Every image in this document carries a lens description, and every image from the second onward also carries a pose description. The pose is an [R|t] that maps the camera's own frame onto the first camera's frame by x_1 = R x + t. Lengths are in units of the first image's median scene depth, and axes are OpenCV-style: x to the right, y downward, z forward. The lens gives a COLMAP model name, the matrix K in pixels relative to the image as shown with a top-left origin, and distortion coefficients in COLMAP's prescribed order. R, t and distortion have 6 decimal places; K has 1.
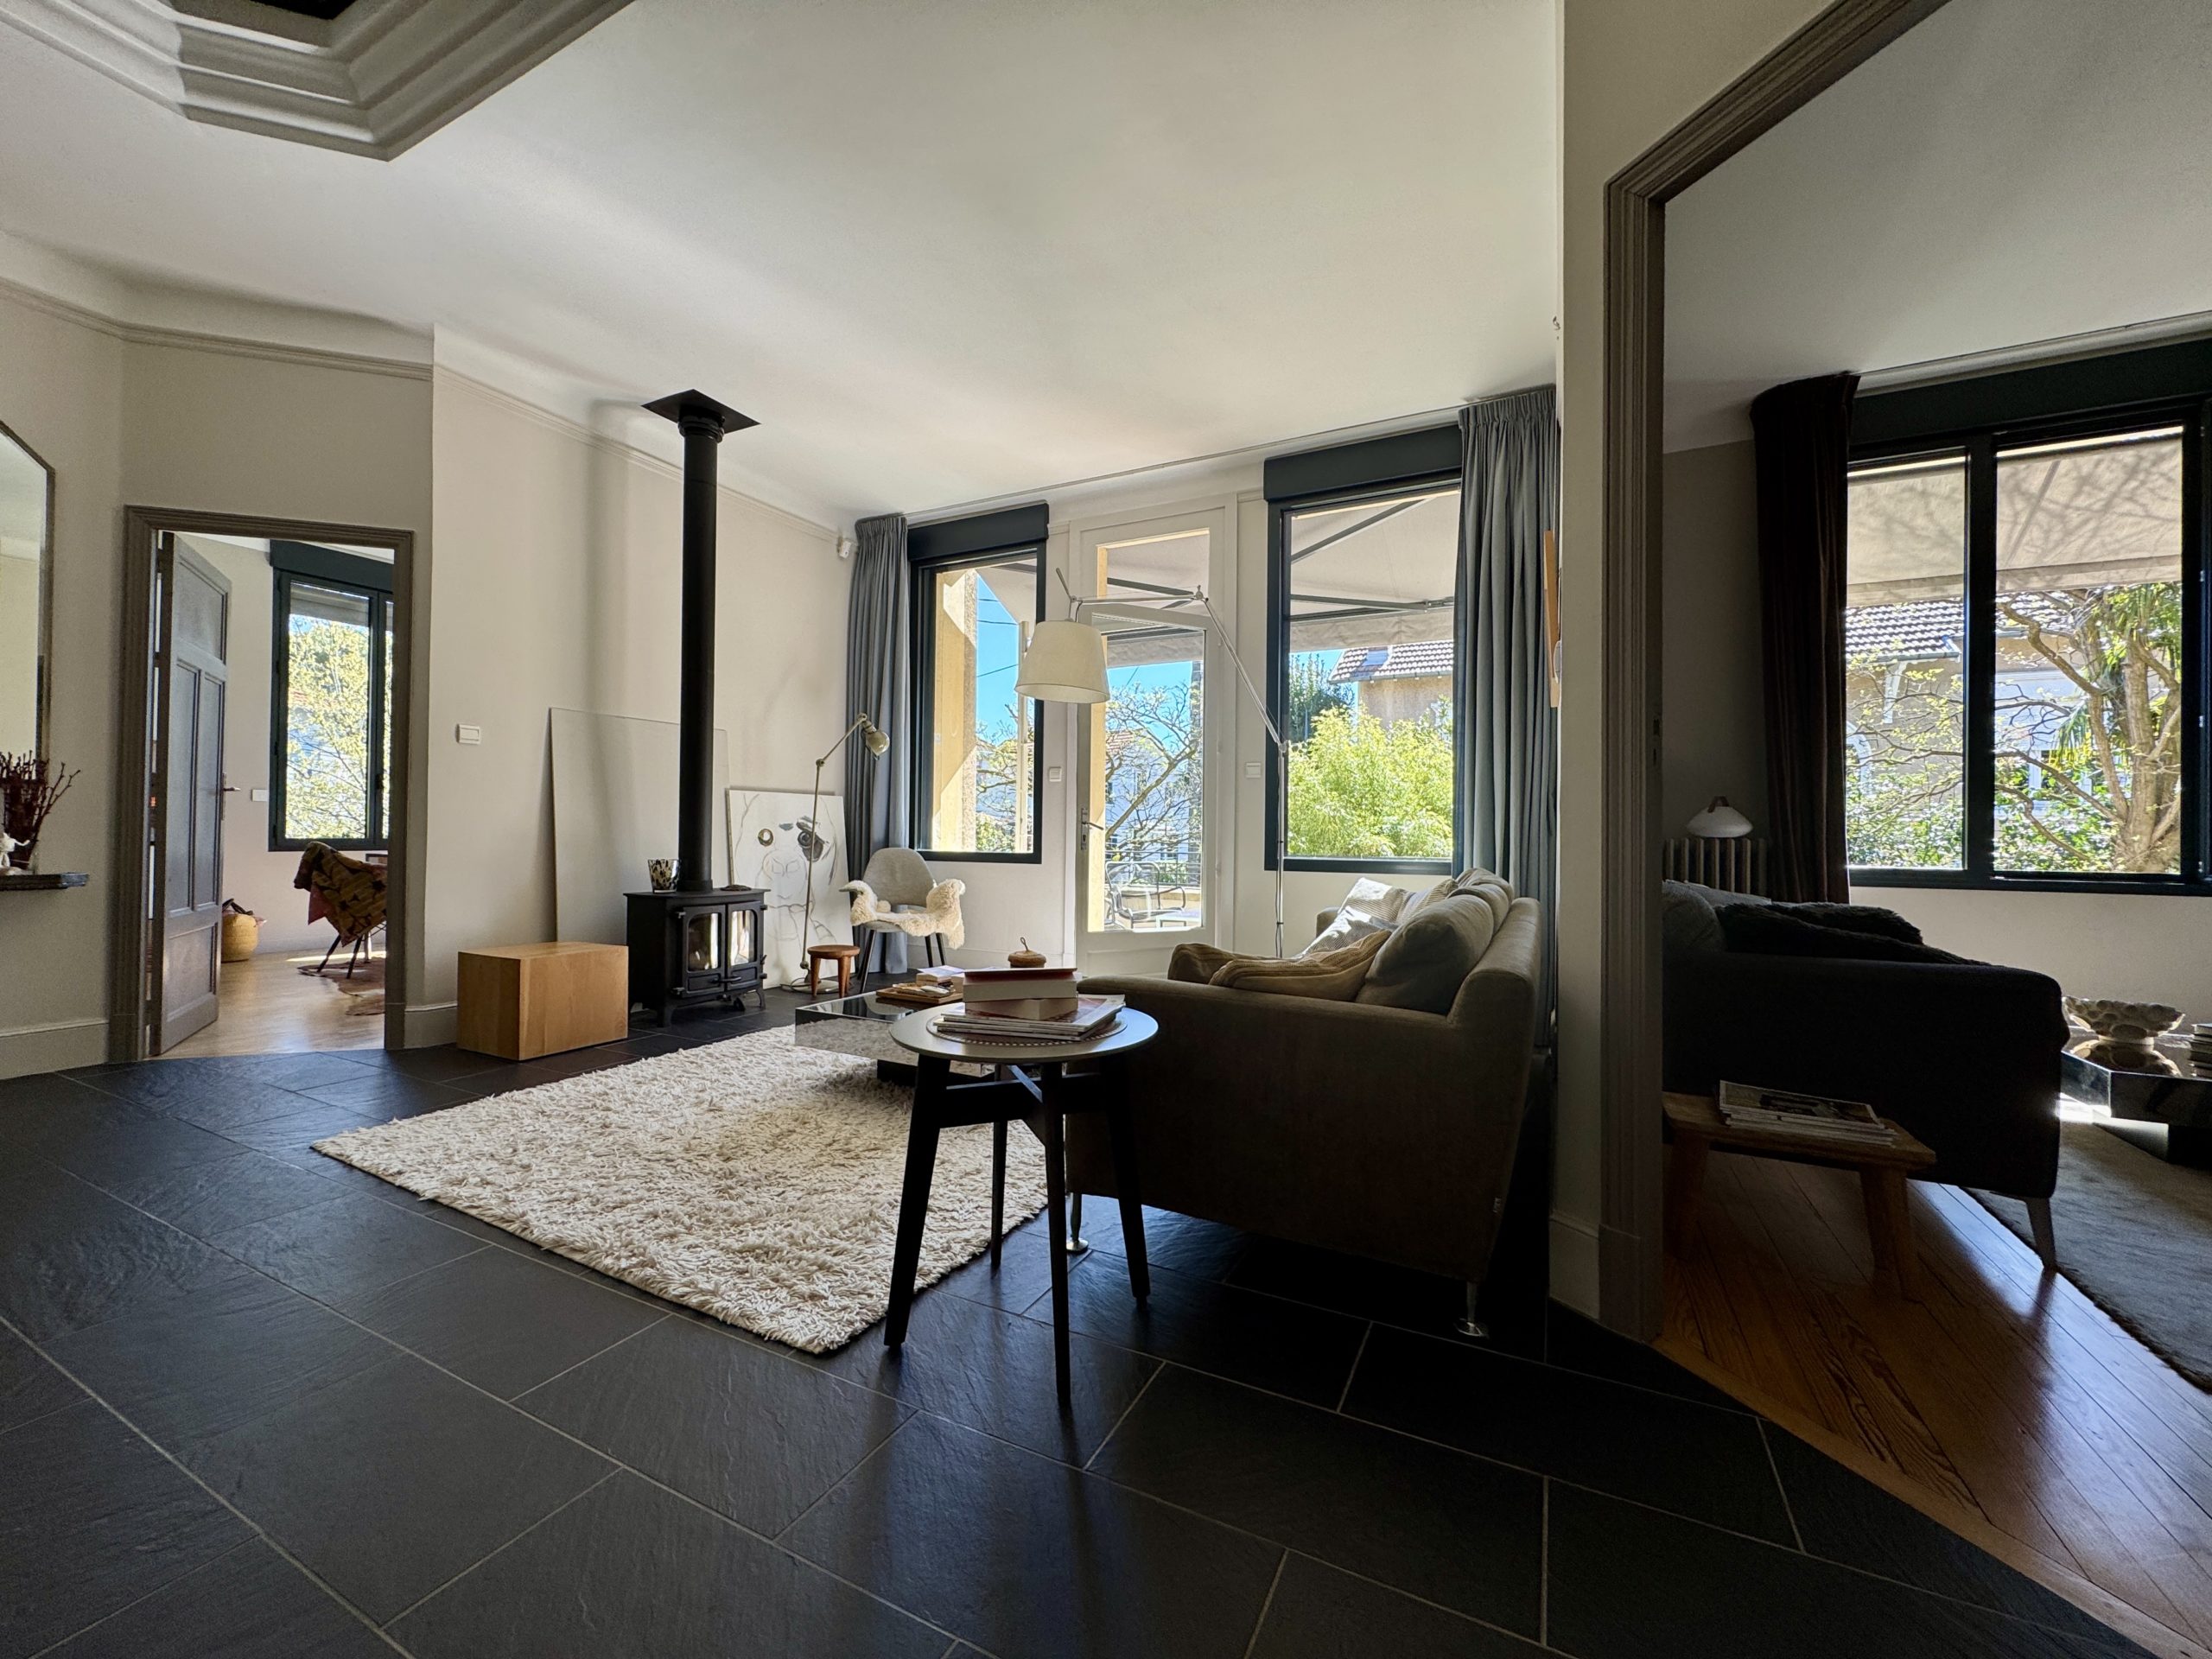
lens RADIAL K [[881.6, 0, 1119.1], [0, 881.6, 832.1], [0, 0, 1]] dist [-0.015902, 0.005946]
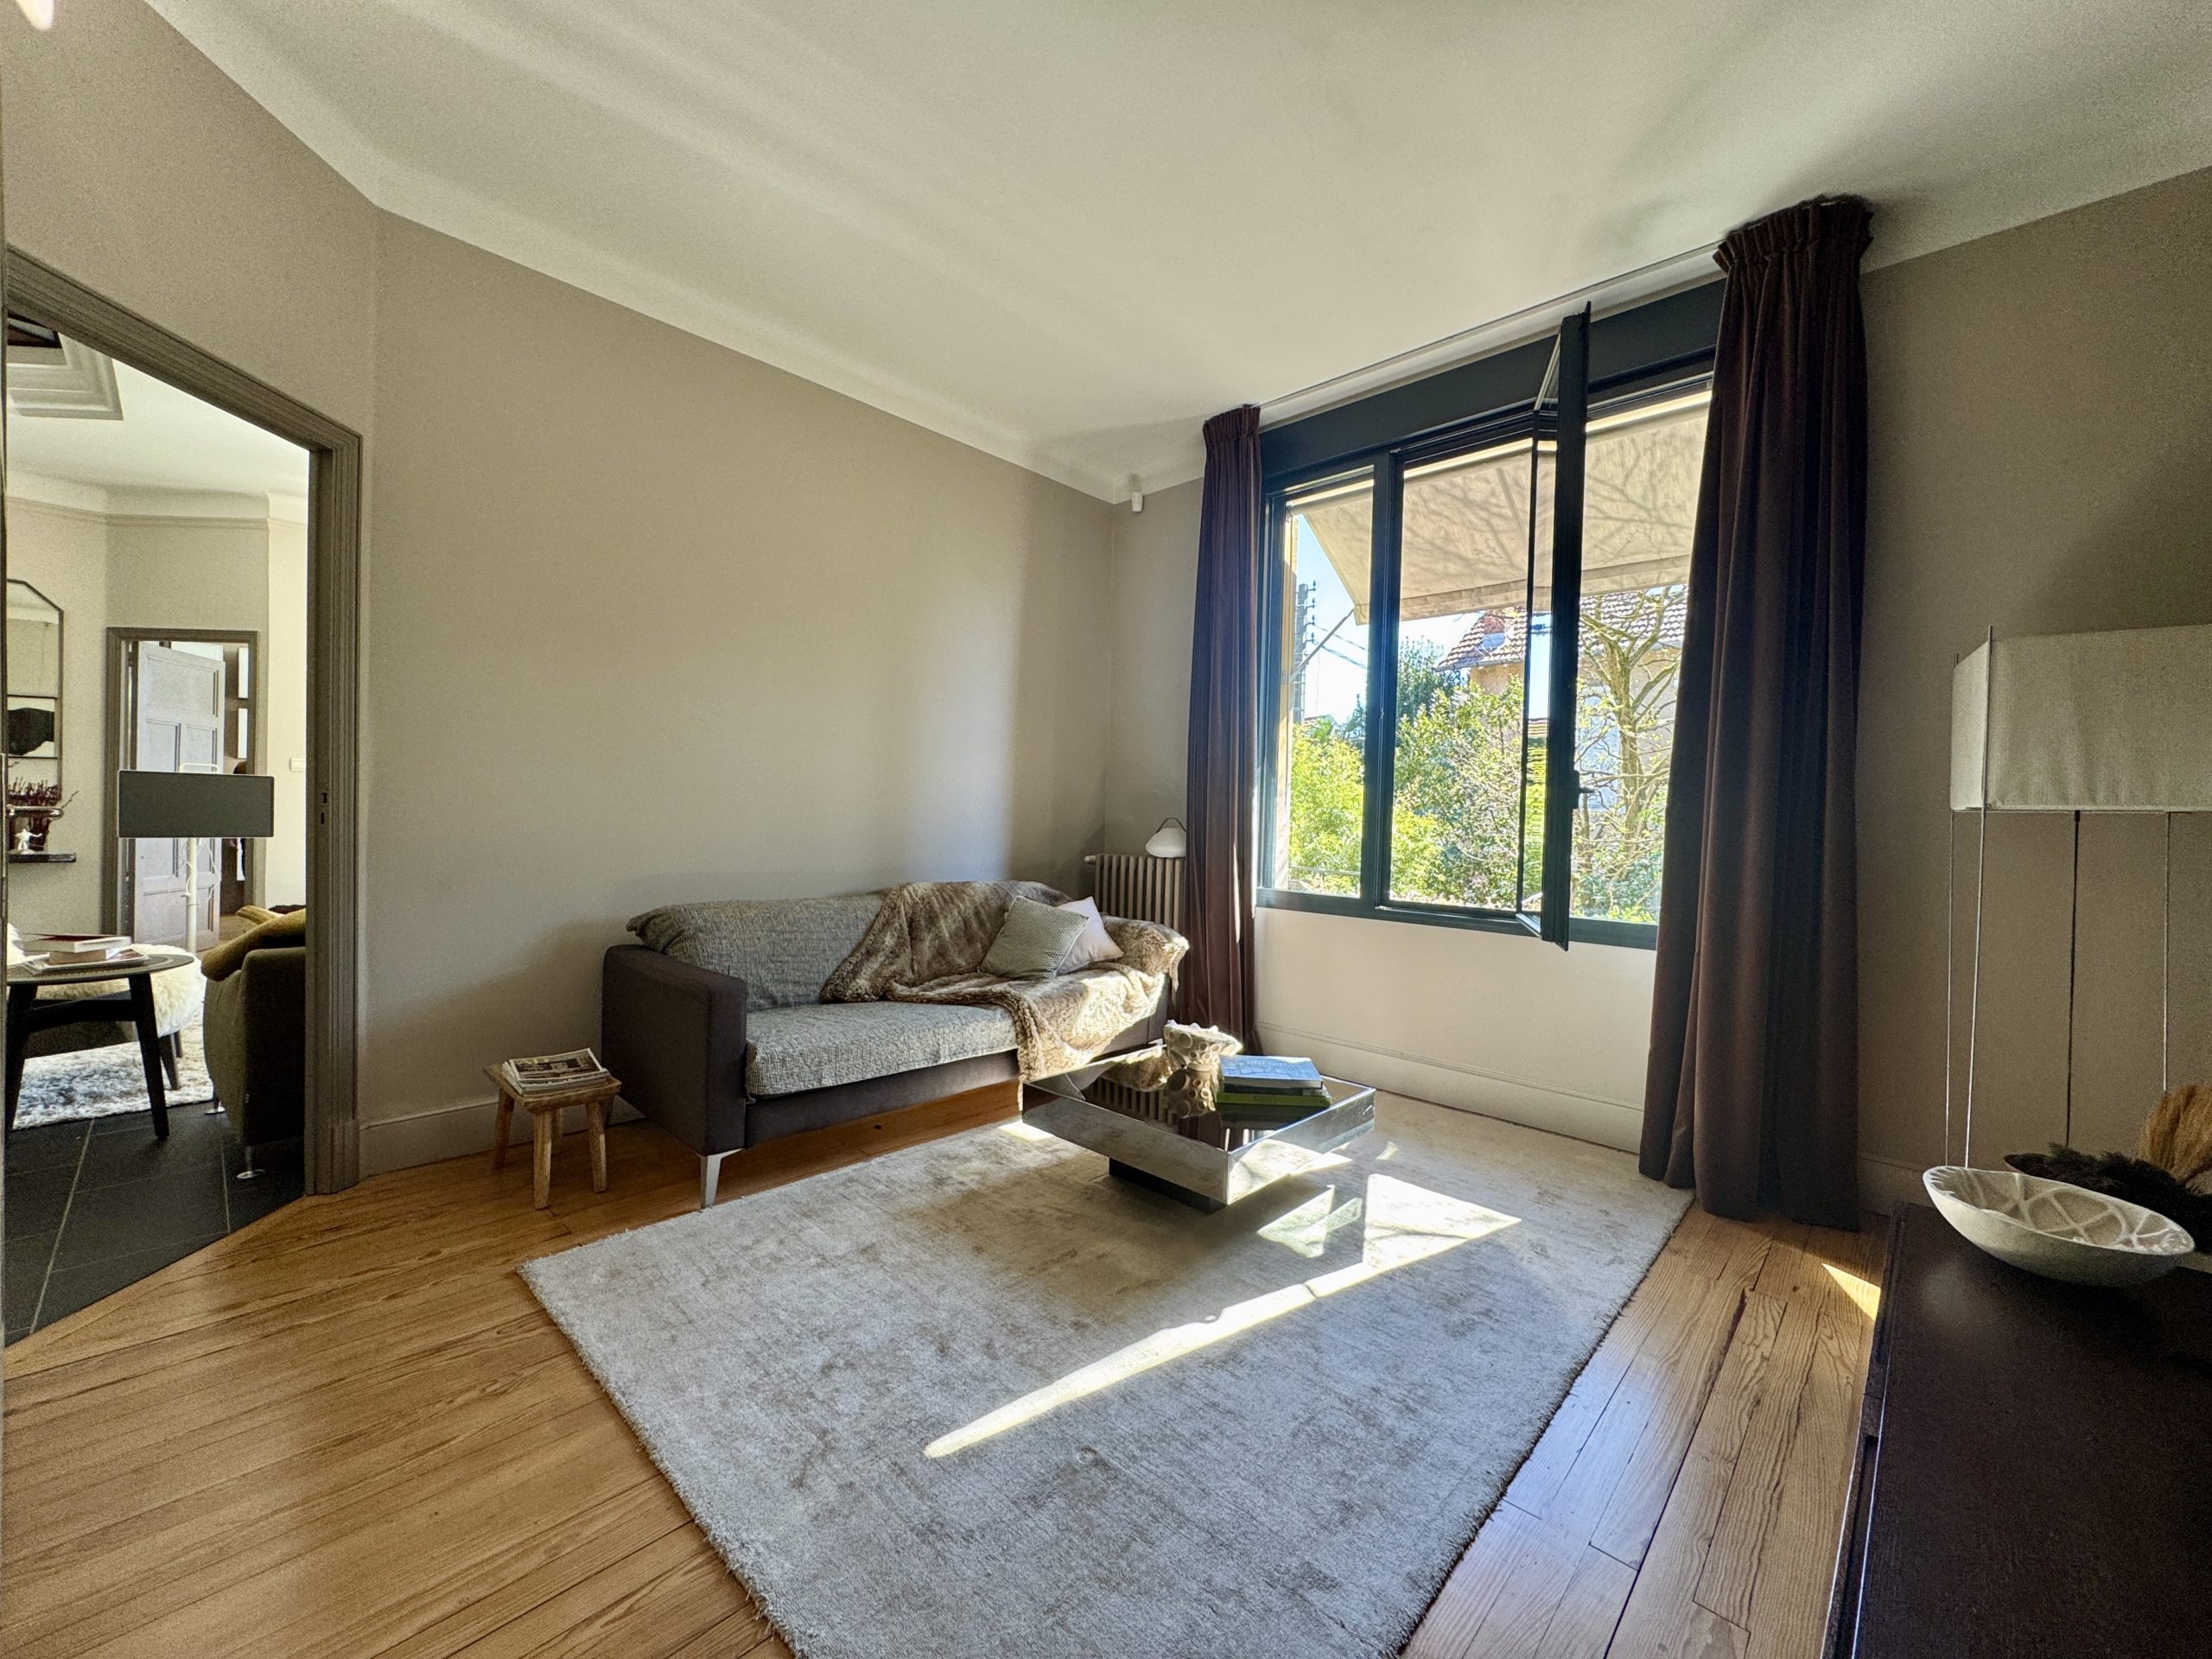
lens RADIAL K [[880.1, 0, 1103.7], [0, 880.1, 828.2], [0, 0, 1]] dist [0.006302, -0.000256]
pose [[0.955826, 0.018016, -0.293381, 0.936260], [-0.015232, 0.999815, 0.011771, -0.040809], [0.293539, -0.006782, 0.955923, -0.029290]]
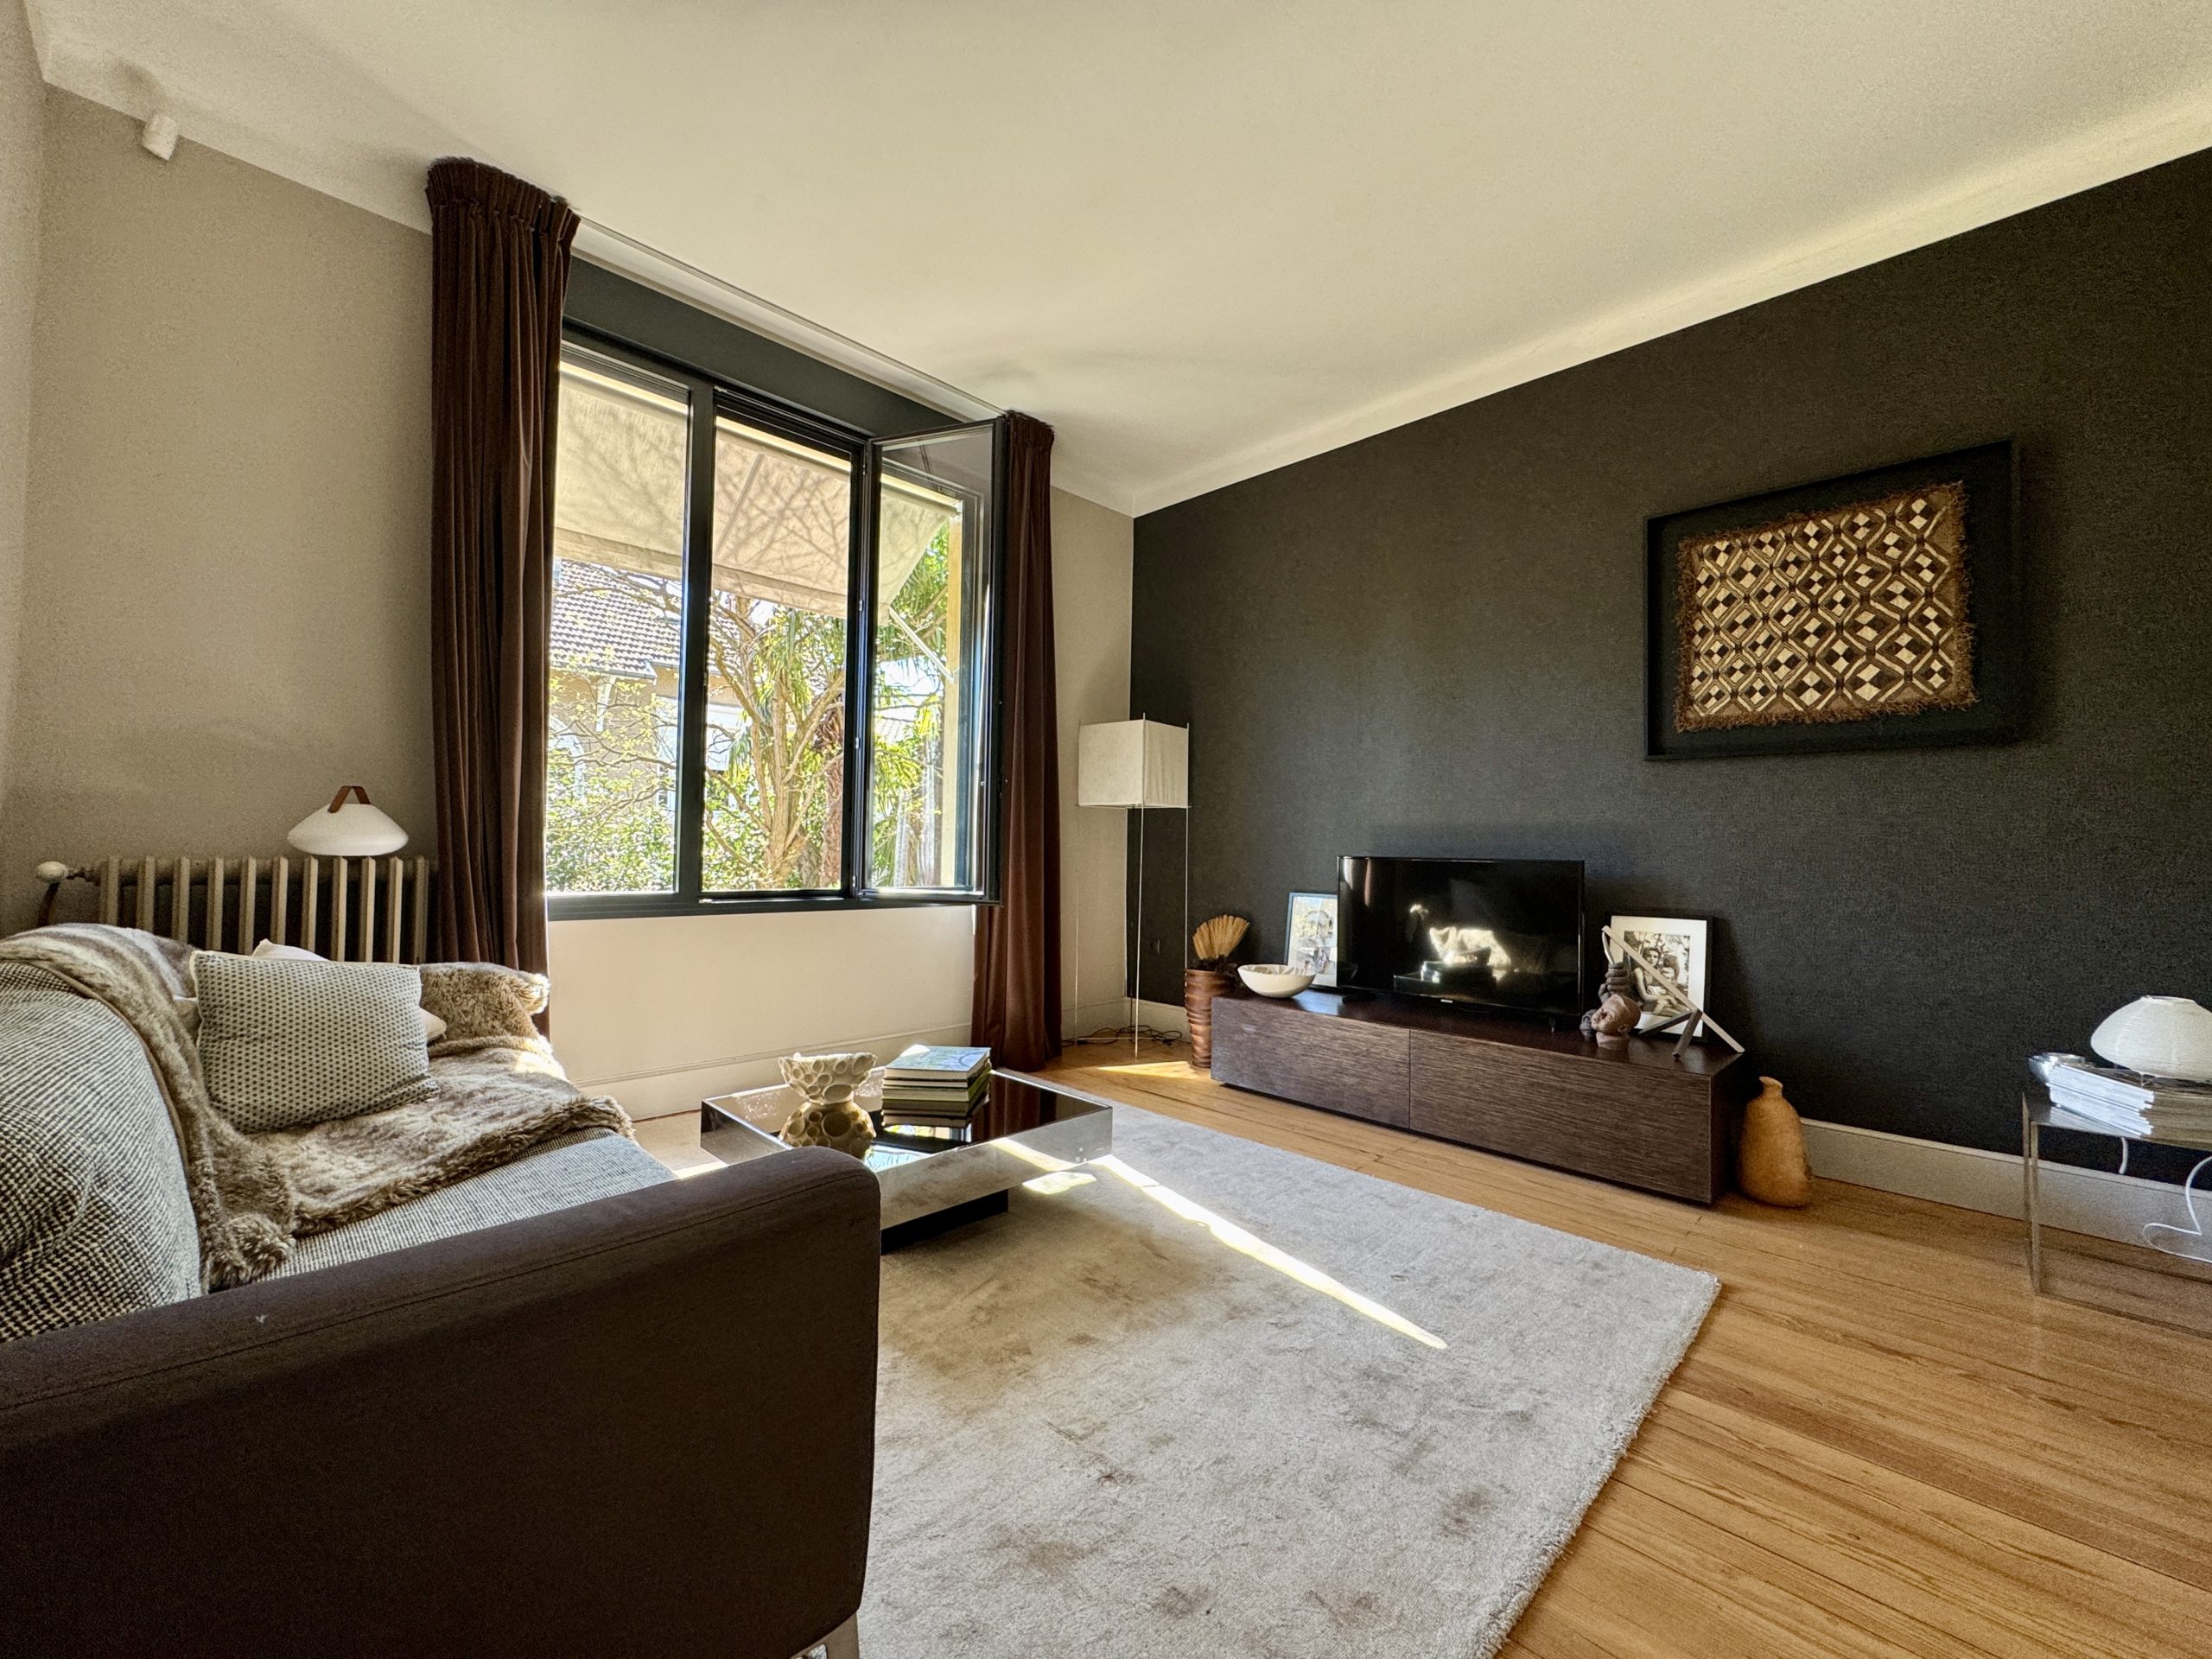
lens RADIAL K [[880.1, 0, 1103.7], [0, 880.1, 828.2], [0, 0, 1]] dist [0.006302, -0.000256]
pose [[0.321382, 0.019353, 0.946752, 0.289653], [-0.018235, 0.999732, -0.014245, -0.013687], [-0.946774, -0.012686, 0.321649, 0.330043]]
